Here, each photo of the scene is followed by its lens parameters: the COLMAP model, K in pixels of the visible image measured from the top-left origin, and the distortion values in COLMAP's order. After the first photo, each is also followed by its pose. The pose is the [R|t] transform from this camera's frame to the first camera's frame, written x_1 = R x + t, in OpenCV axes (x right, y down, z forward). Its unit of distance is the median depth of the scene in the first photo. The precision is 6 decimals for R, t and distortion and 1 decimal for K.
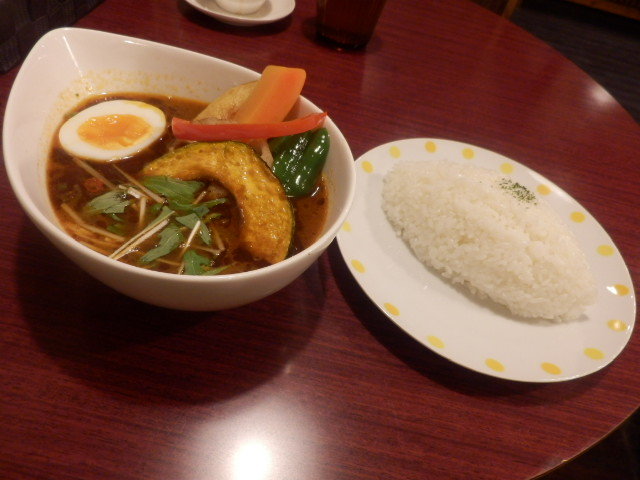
lens RADIAL K [[500.3, 0, 319.3], [0, 500.3, 241.1], [0, 0, 1]] dist [0.013370, -0.002392]
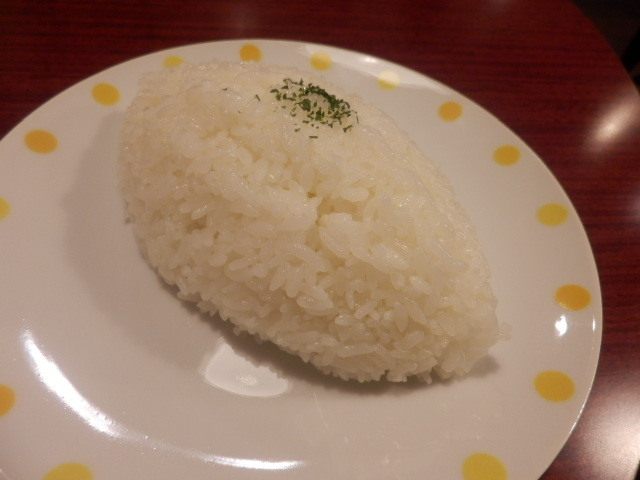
lens RADIAL K [[500.3, 0, 320.7], [0, 500.3, 238.7], [0, 0, 1]] dist [0.013370, -0.002392]
pose [[0.995621, -0.069881, -0.062096, 0.440244], [0.073419, 0.995691, 0.056656, -0.004508], [0.057869, -0.060967, 0.996461, 0.571999]]
